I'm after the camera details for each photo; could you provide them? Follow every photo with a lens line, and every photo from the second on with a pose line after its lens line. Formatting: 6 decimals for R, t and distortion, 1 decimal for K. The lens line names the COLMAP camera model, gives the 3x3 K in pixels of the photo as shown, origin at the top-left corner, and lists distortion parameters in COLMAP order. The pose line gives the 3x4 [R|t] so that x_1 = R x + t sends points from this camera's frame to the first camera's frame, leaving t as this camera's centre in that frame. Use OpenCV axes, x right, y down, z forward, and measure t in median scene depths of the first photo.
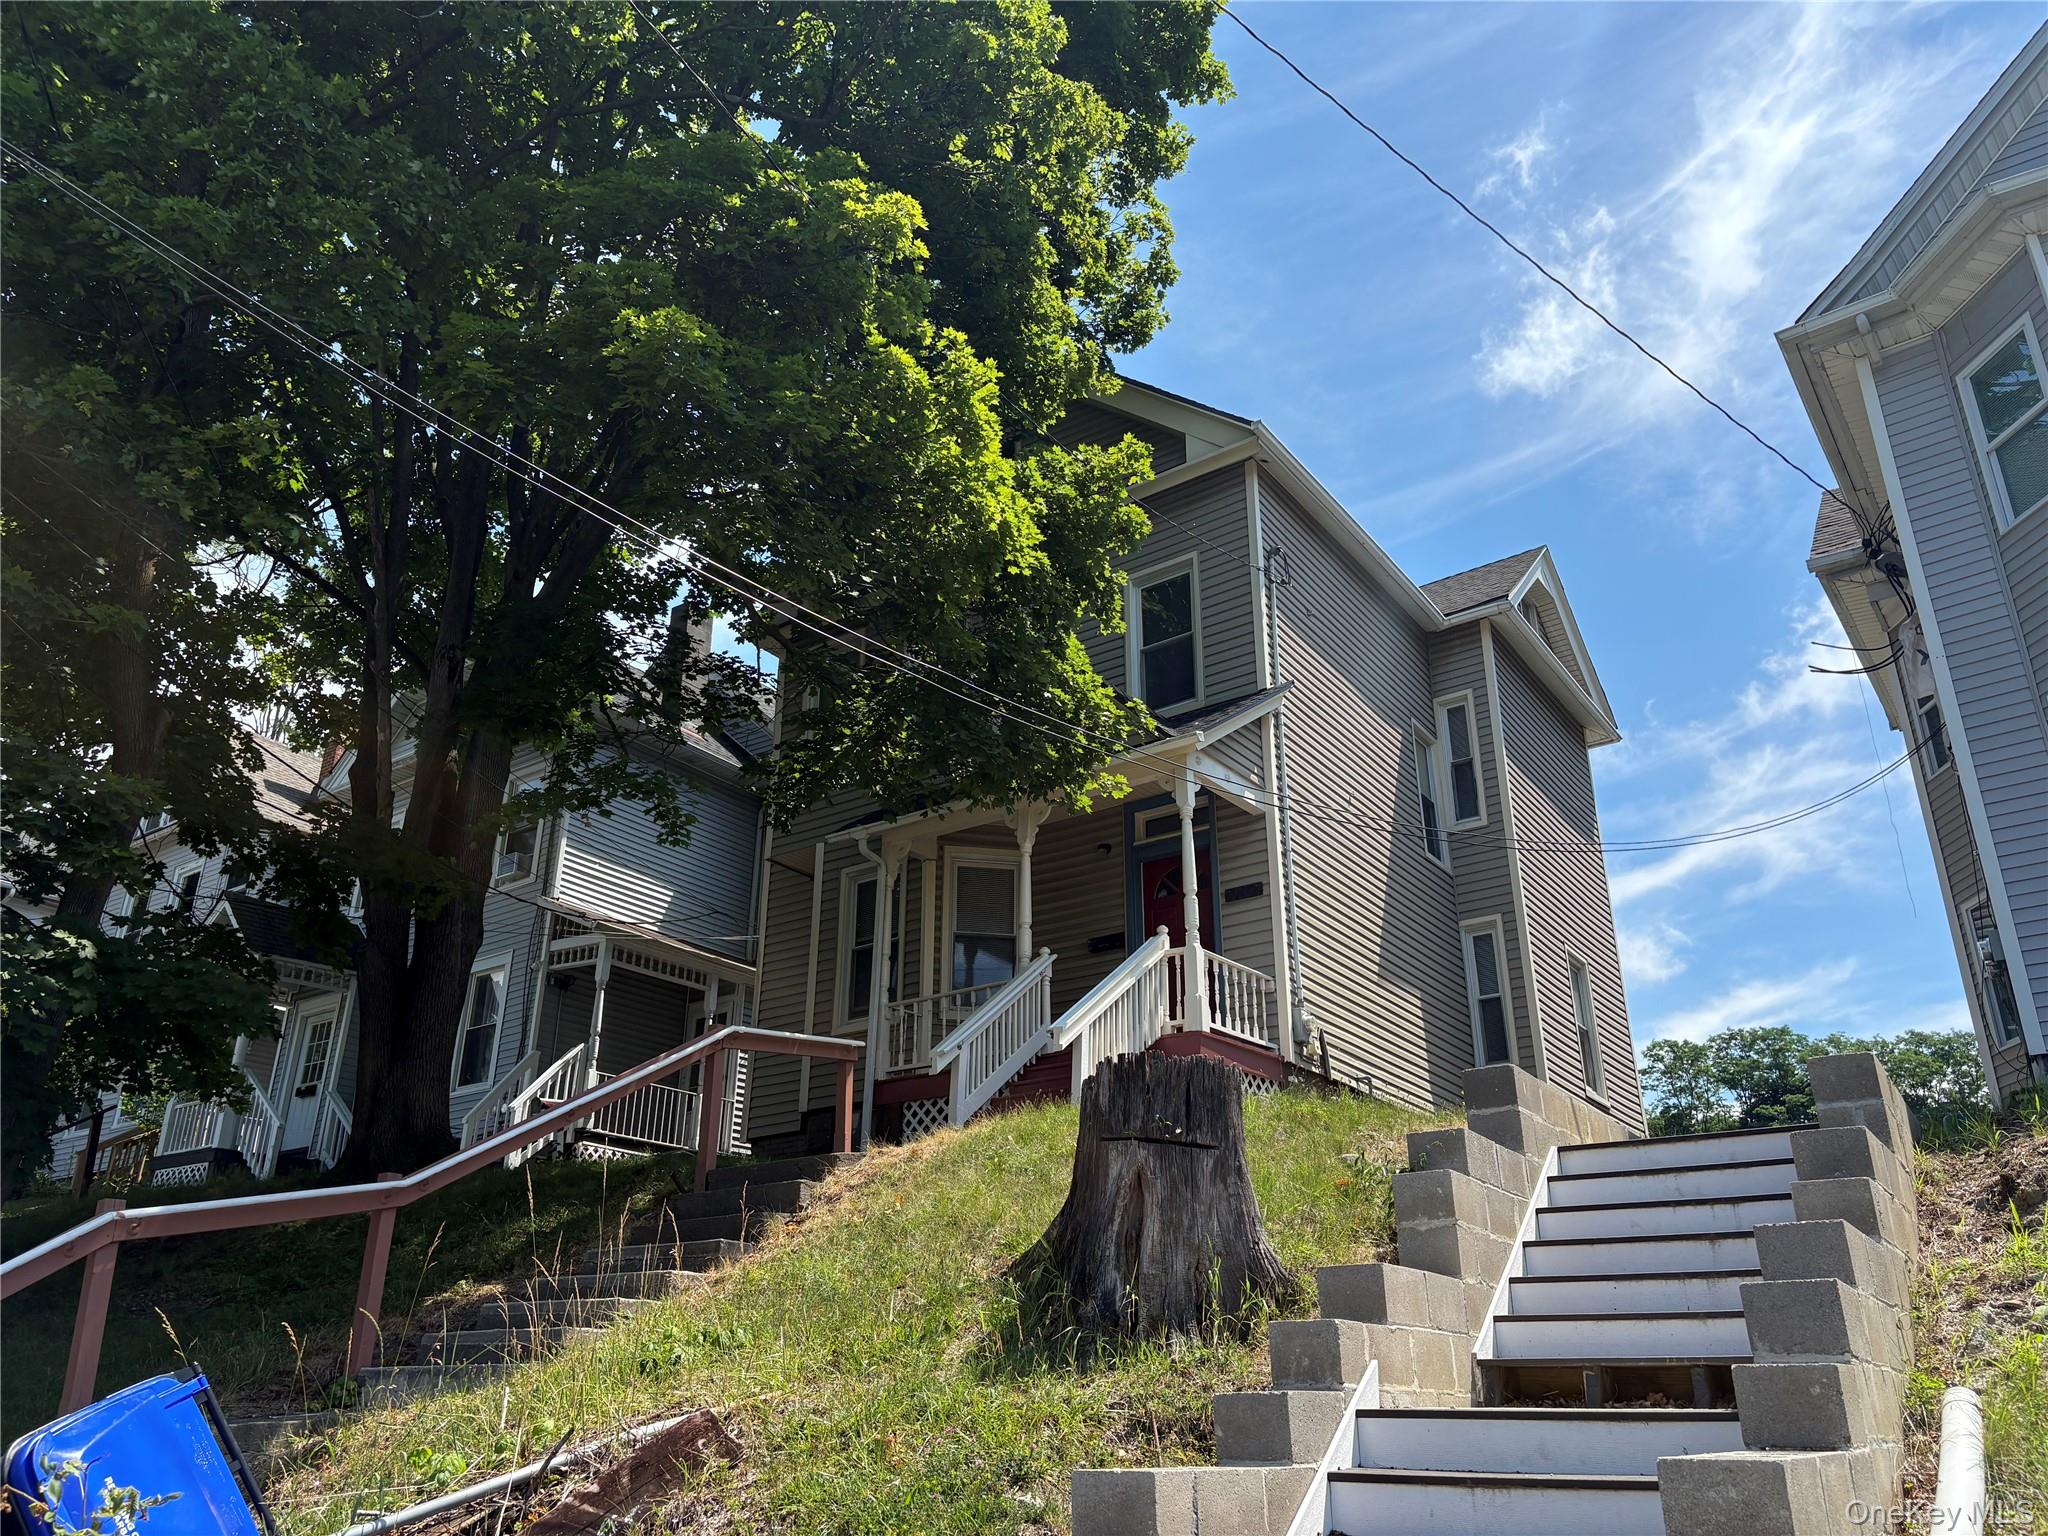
lens RADIAL K [[1558.8, 0, 1012.1], [0, 1558.8, 779.7], [0, 0, 1]] dist [0.135024, -0.159385]
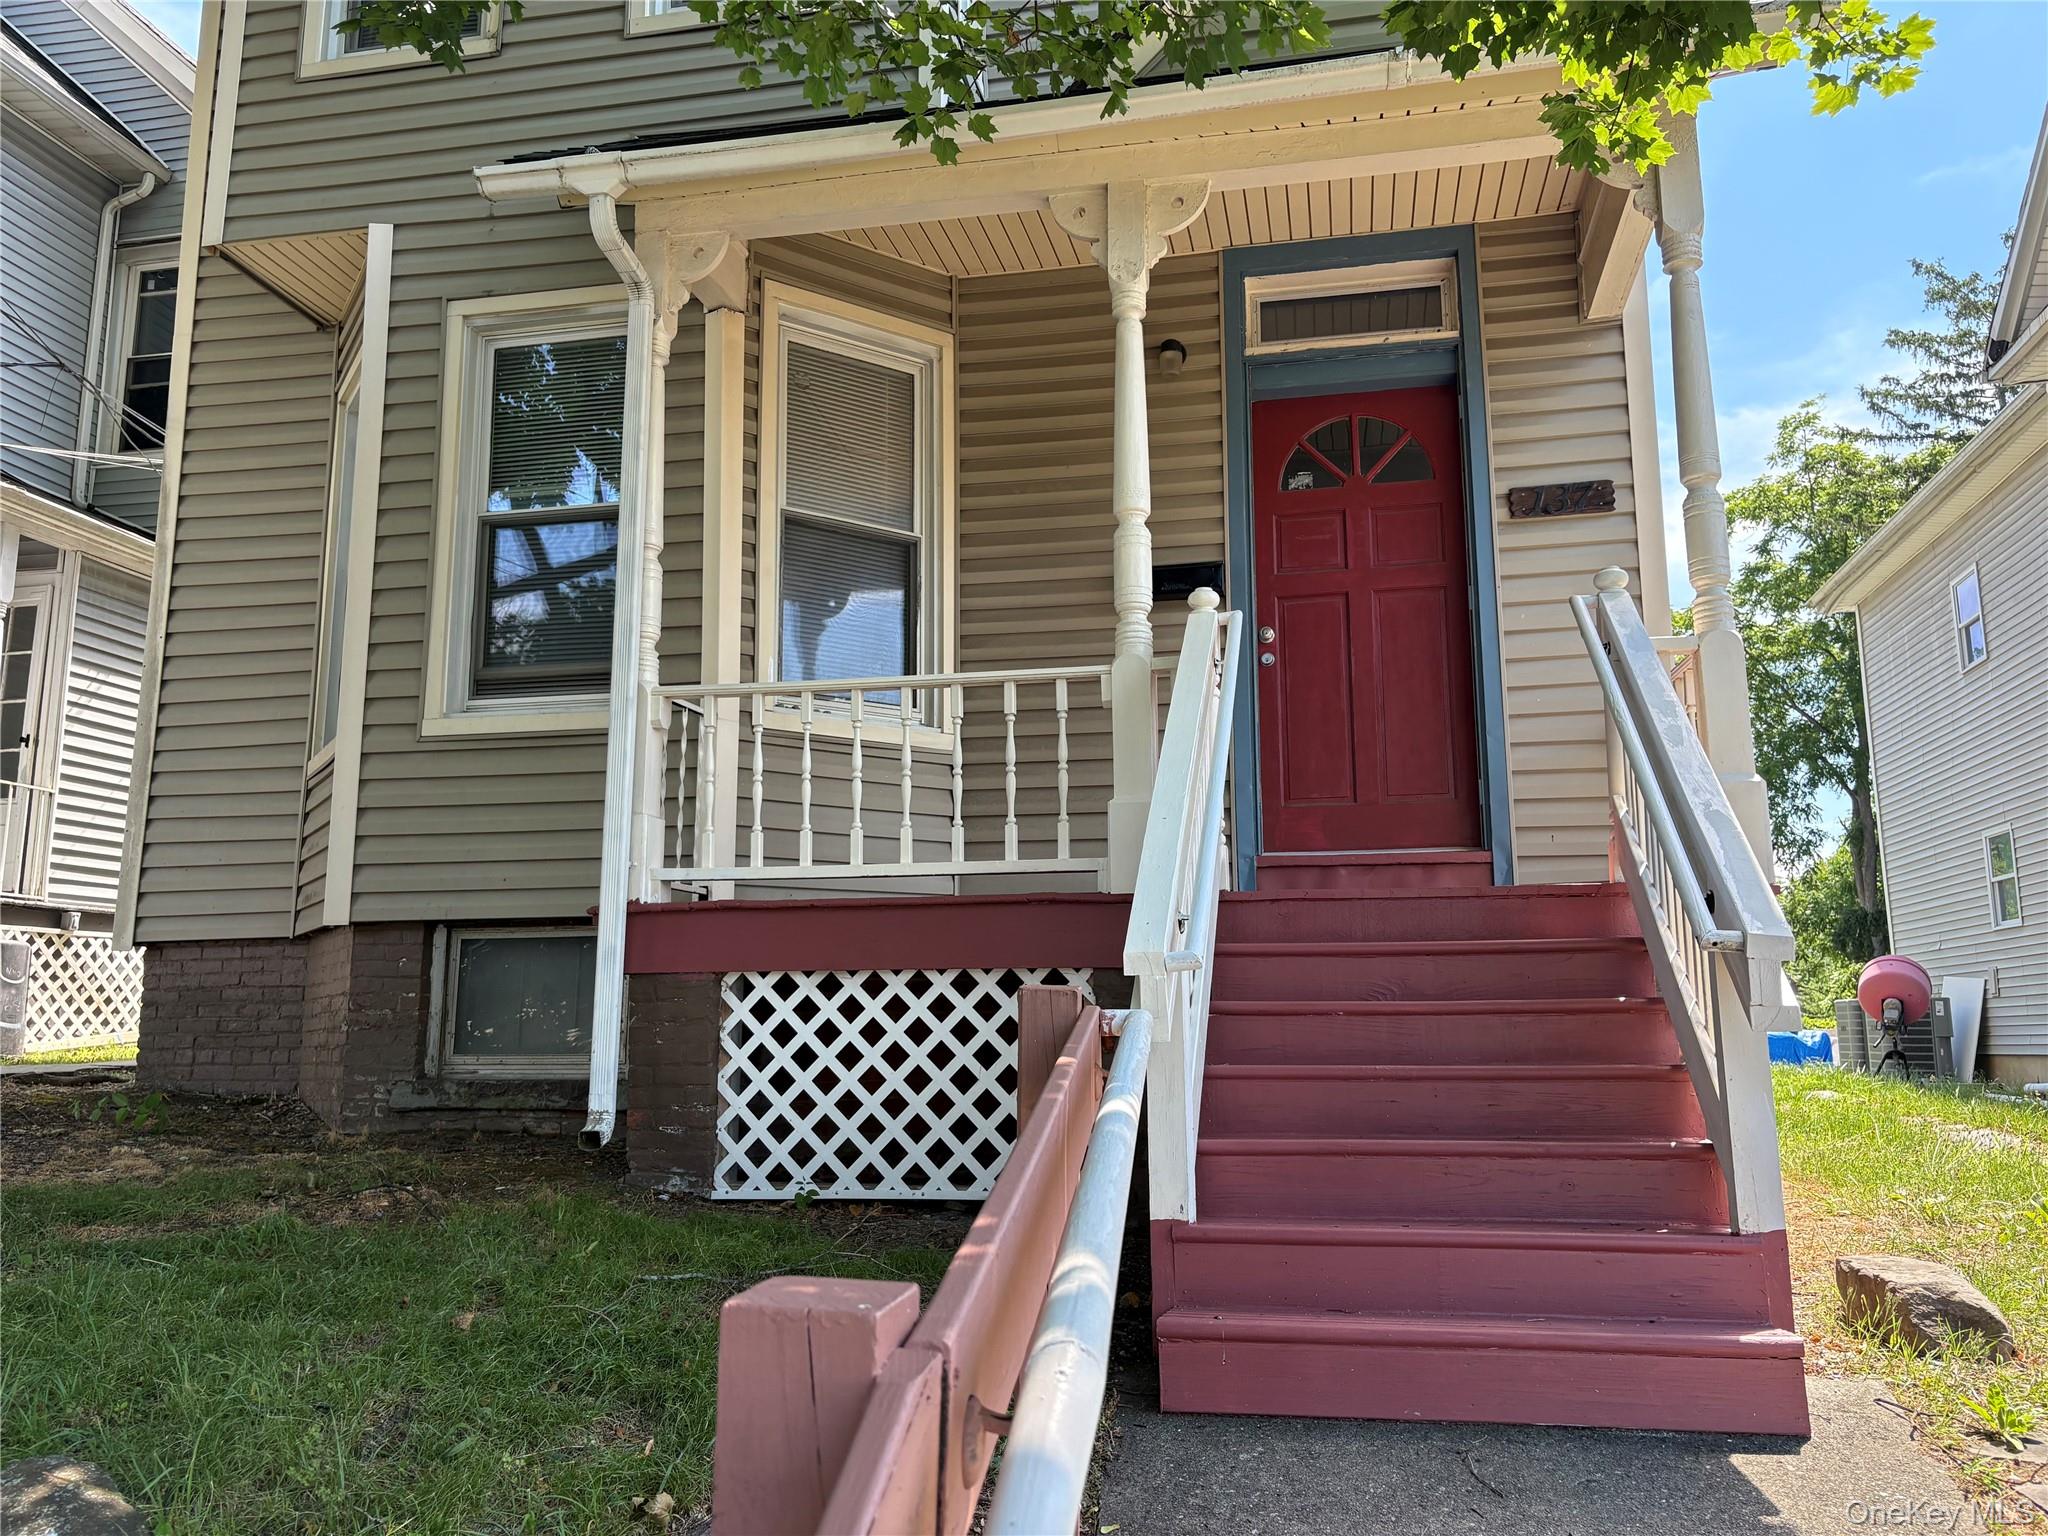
lens RADIAL K [[1598.6, 0, 1059.3], [0, 1598.6, 799.2], [0, 0, 1]] dist [0.000594, -0.001346]
pose [[0.905945, 0.048574, 0.420599, -0.136545], [-0.151955, 0.964516, 0.215913, 0.069439], [-0.395187, -0.259518, 0.881180, 0.585473]]
